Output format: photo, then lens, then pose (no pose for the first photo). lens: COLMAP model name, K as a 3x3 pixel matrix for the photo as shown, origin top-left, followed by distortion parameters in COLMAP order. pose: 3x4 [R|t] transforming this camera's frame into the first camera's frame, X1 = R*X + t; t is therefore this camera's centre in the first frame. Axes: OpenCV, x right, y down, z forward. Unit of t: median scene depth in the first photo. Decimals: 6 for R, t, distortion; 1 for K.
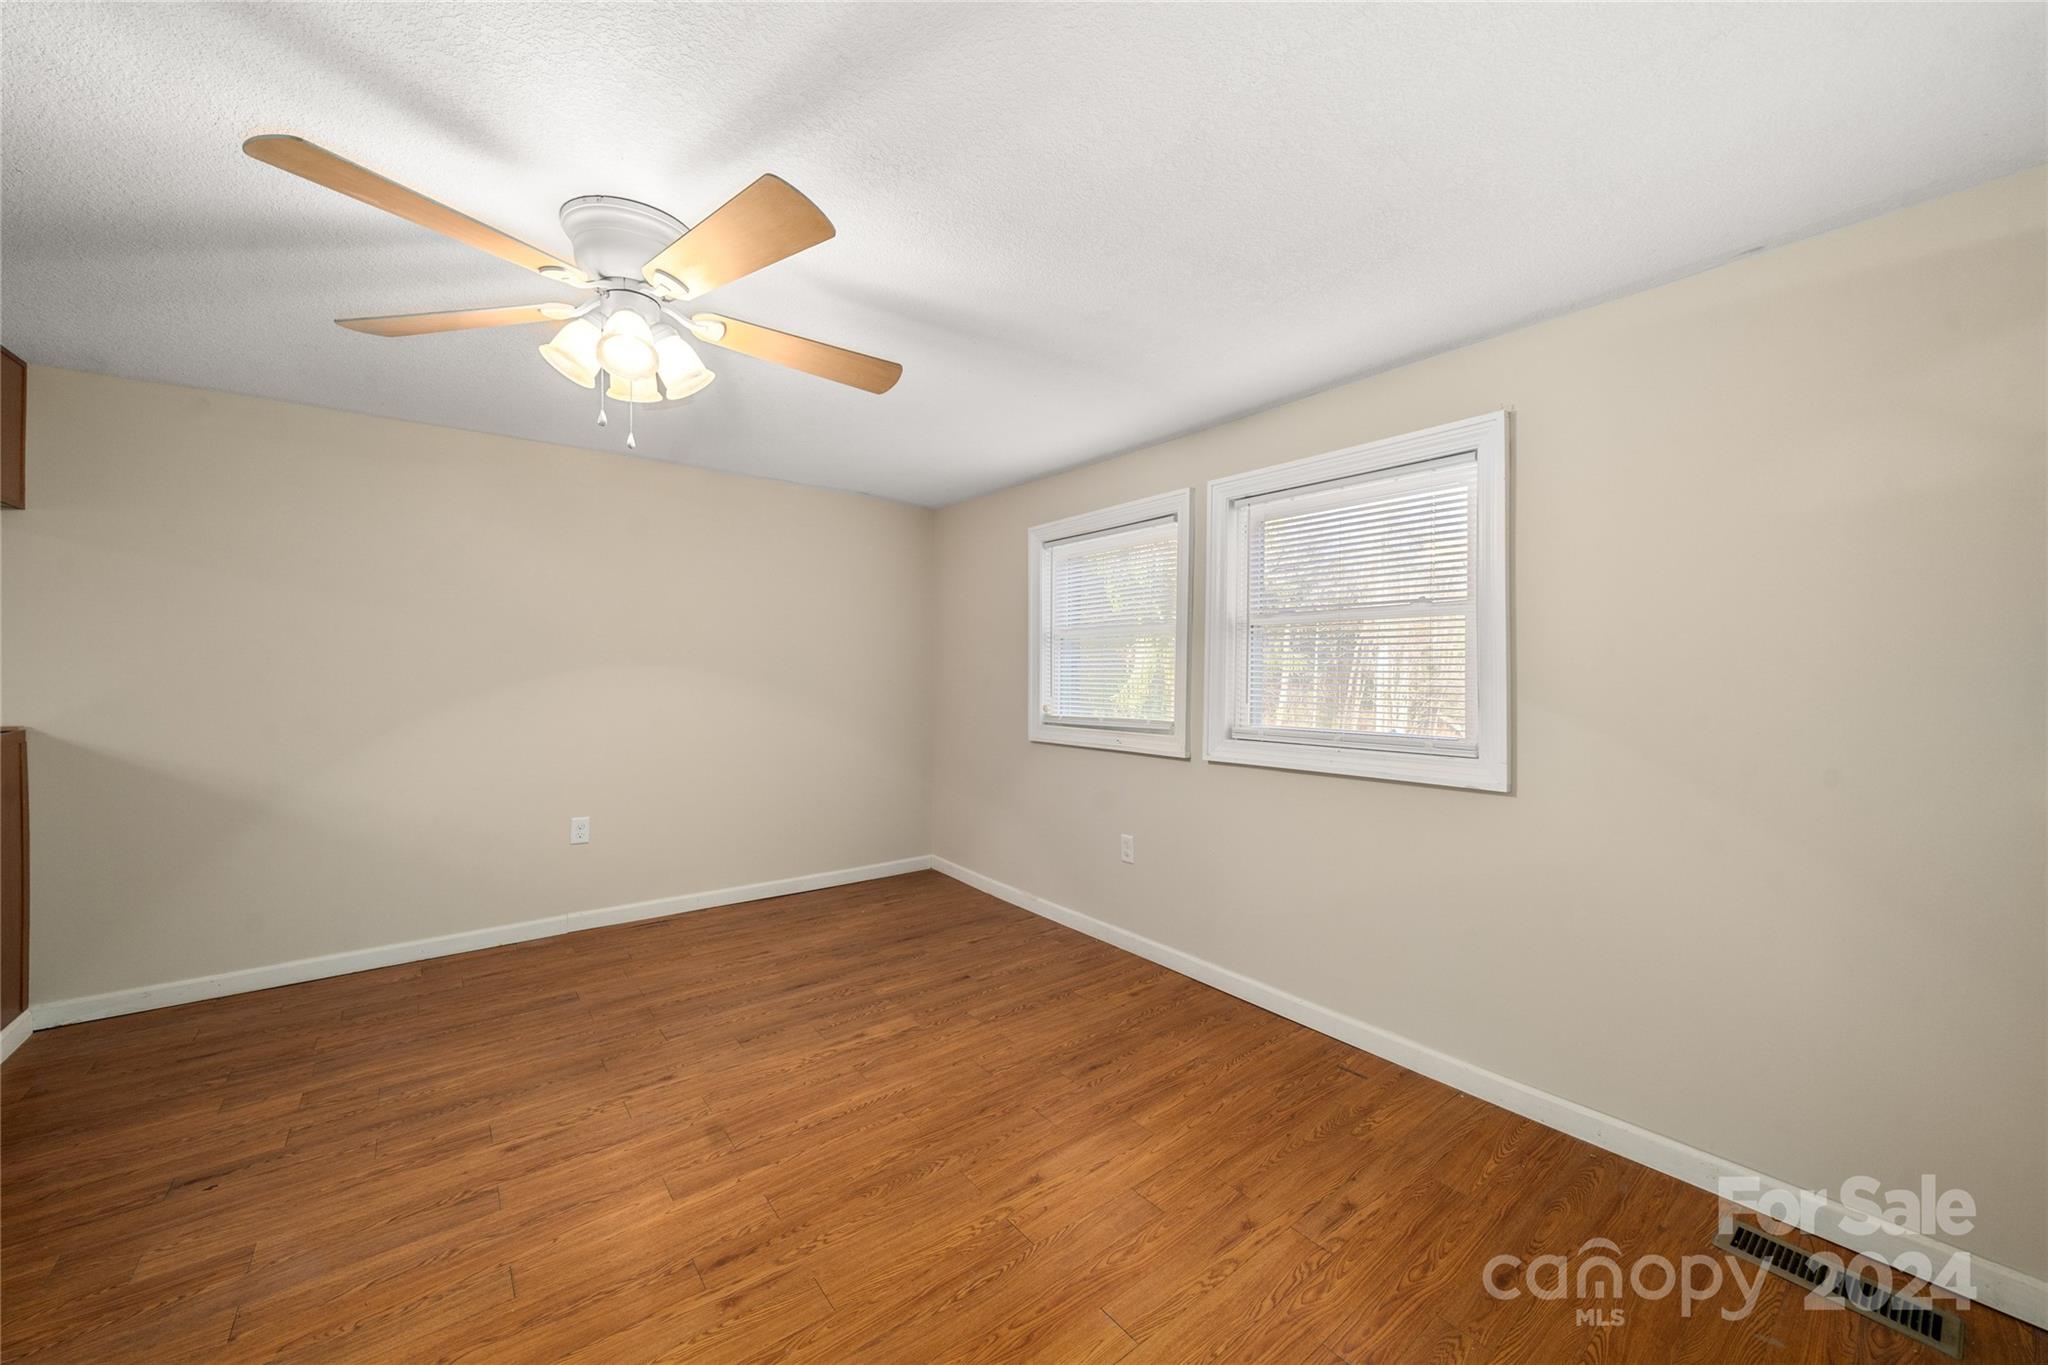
lens RADIAL K [[760.7, 0, 1020.3], [0, 760.7, 677.1], [0, 0, 1]] dist [-0.002239, -0.000332]
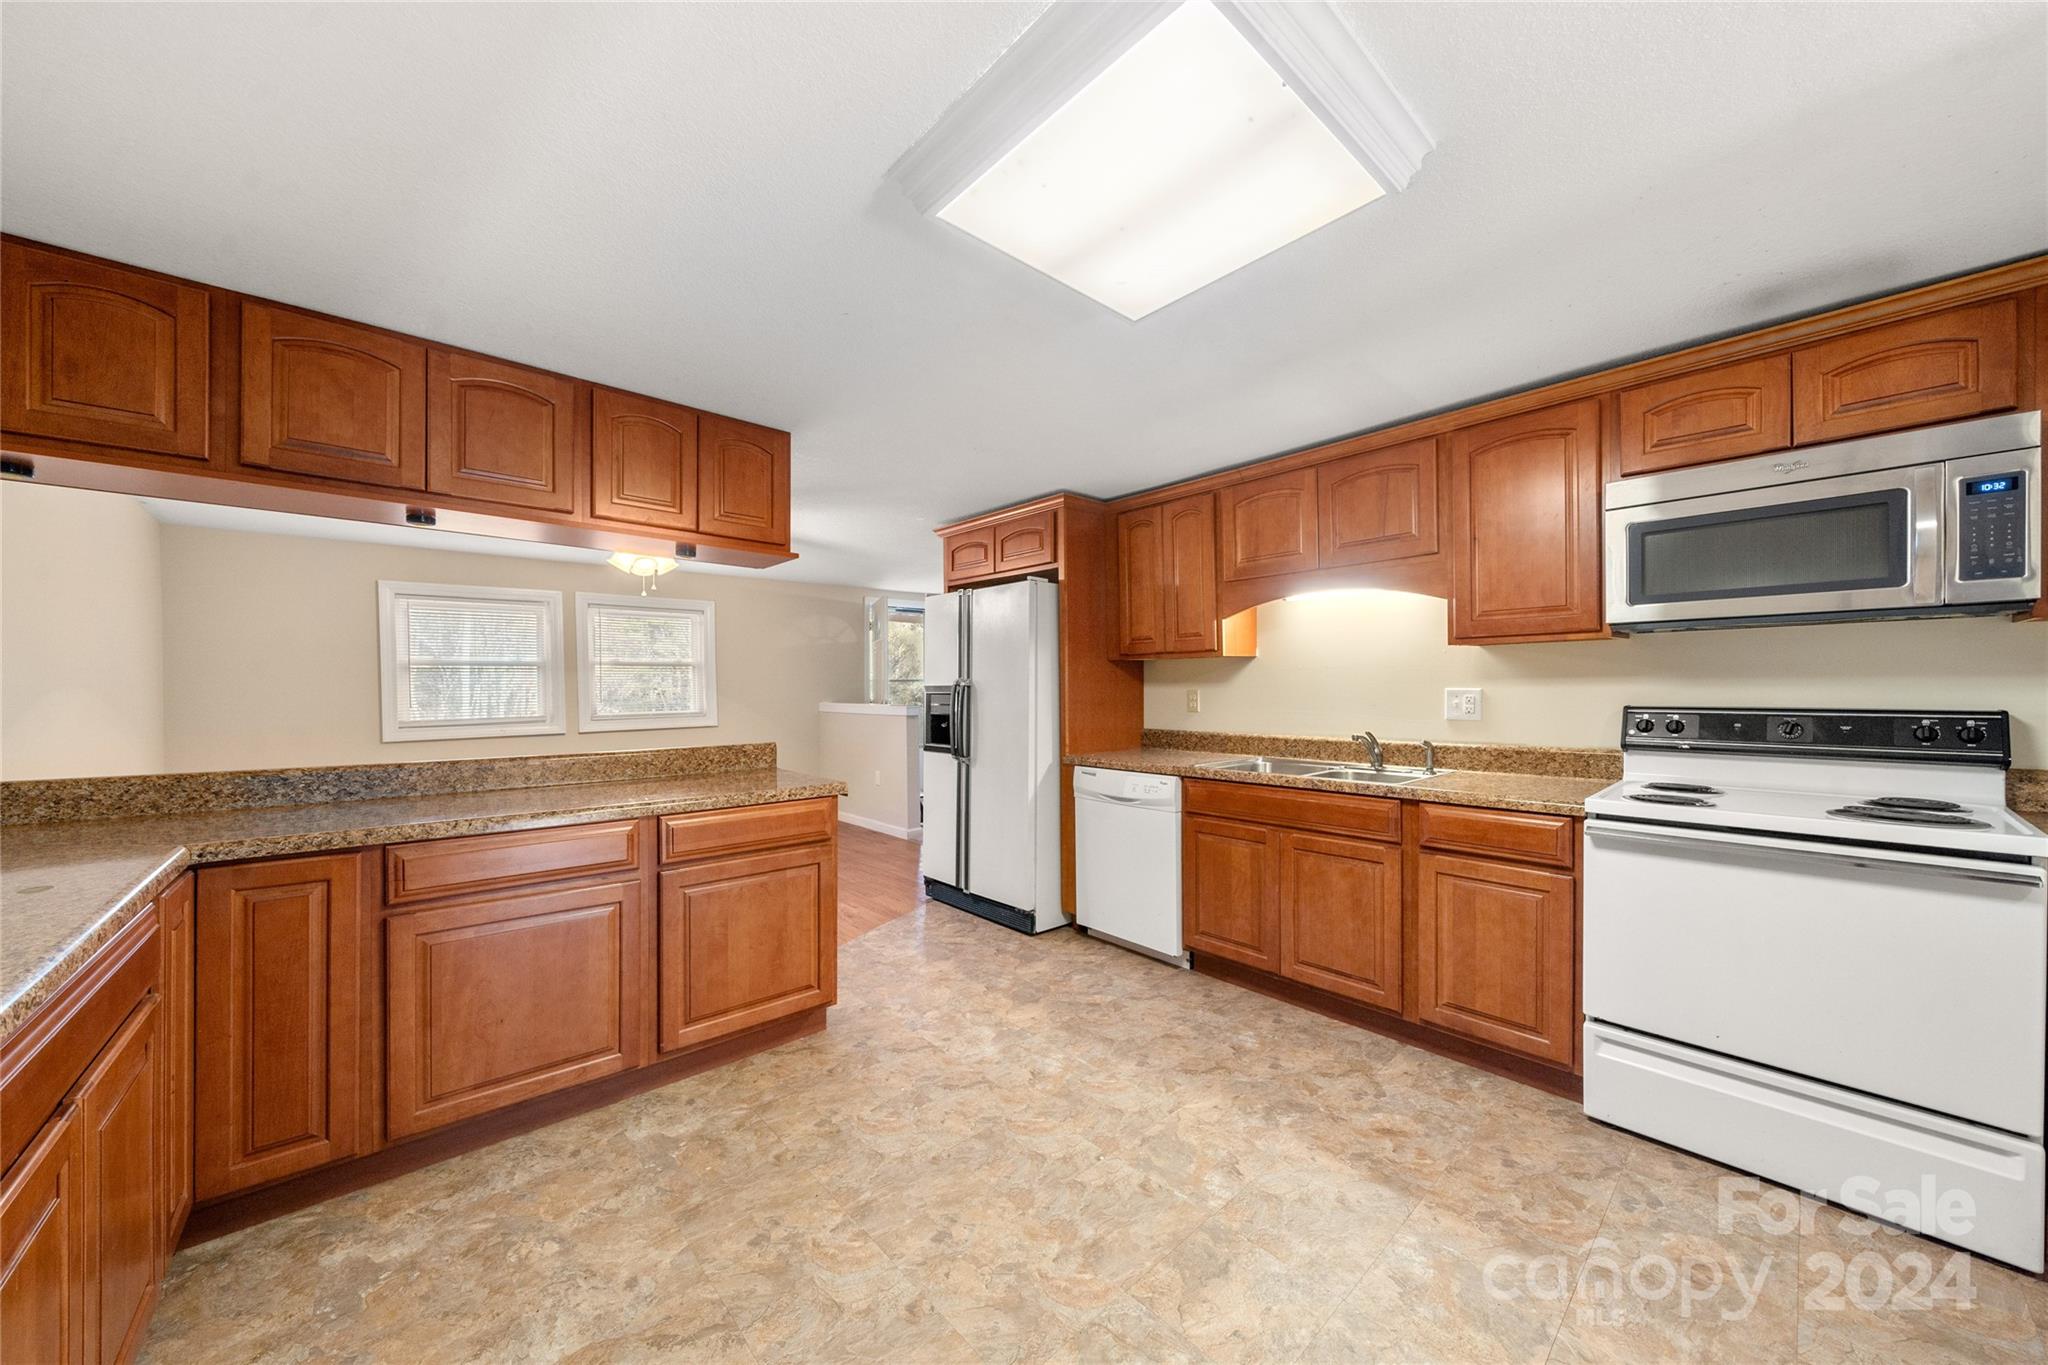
lens RADIAL K [[723.5, 0, 1019.3], [0, 723.5, 686.5], [0, 0, 1]] dist [-0.002934, -0.000118]
pose [[-0.072770, -0.005219, 0.997335, -1.829812], [0.013536, 0.999889, 0.006220, -0.007133], [-0.997257, 0.013952, -0.072692, -0.008491]]
